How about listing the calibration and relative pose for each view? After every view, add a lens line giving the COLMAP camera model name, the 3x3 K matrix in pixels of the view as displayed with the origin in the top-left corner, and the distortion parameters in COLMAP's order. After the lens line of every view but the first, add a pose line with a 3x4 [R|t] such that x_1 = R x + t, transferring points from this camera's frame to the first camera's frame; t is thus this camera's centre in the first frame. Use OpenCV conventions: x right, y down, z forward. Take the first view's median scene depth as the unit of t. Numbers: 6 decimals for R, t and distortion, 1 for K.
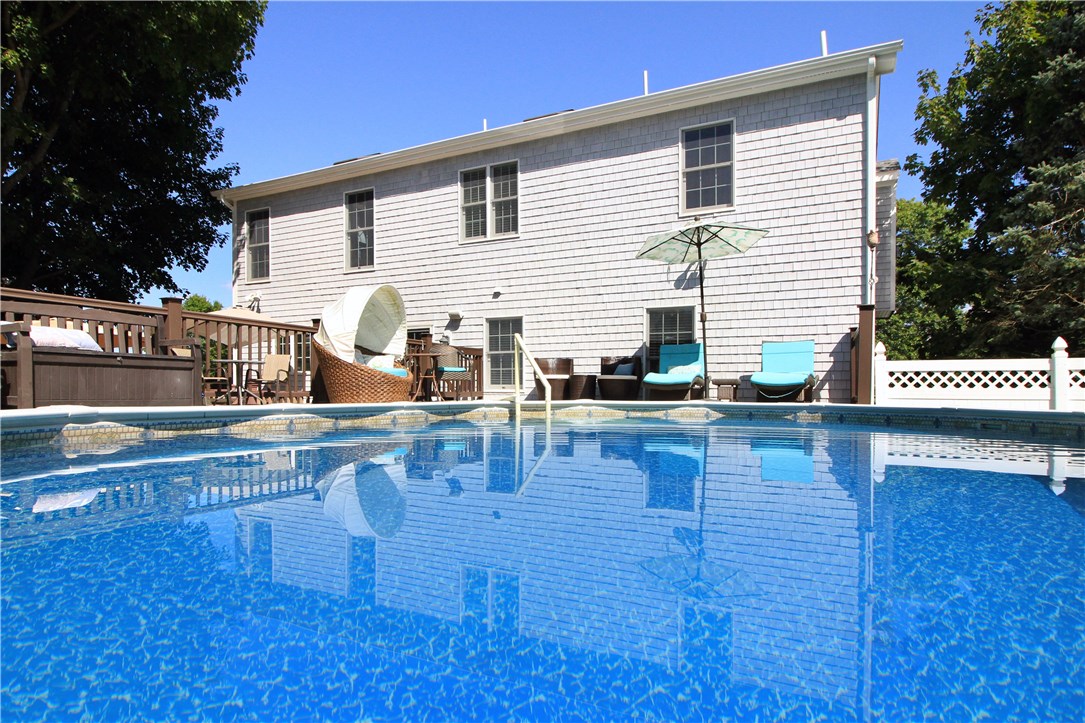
lens RADIAL K [[513.1, 0, 542.5], [0, 513.1, 361.5], [0, 0, 1]] dist [-0.003092, -0.000330]
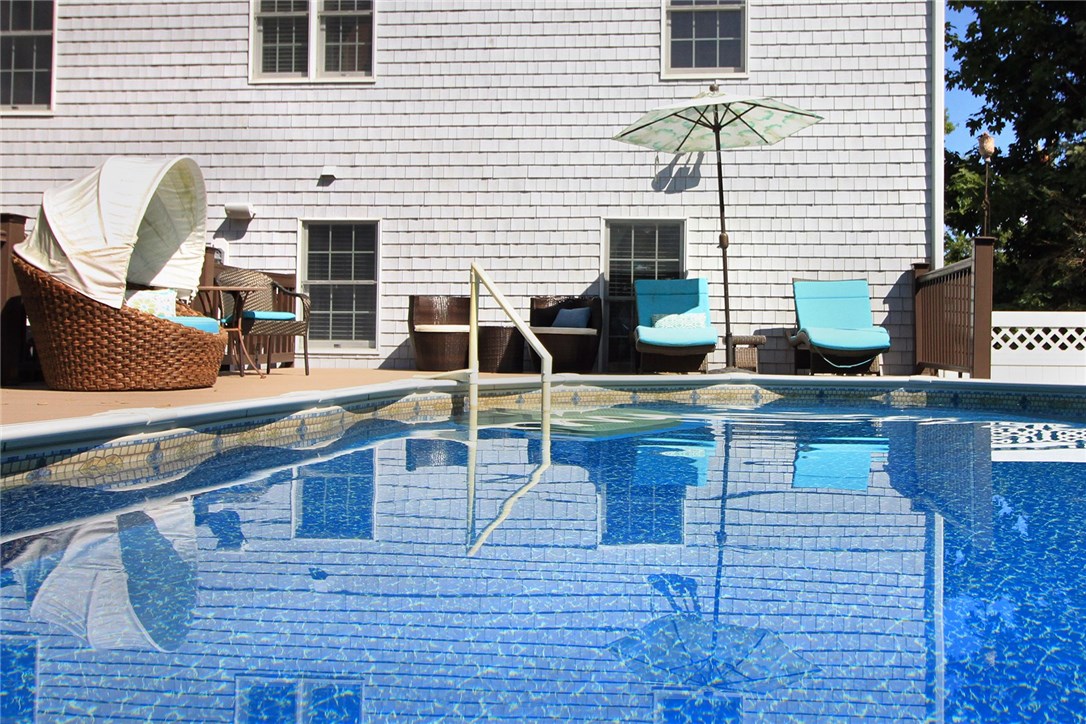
lens RADIAL K [[850.2, 0, 543.1], [0, 850.2, 253.4], [0, 0, 1]] dist [0.005639, -0.004053]
pose [[0.944825, 0.028714, 0.326316, -0.211478], [-0.016502, 0.999058, -0.040130, -0.020240], [-0.327161, 0.032531, 0.944409, 0.055798]]
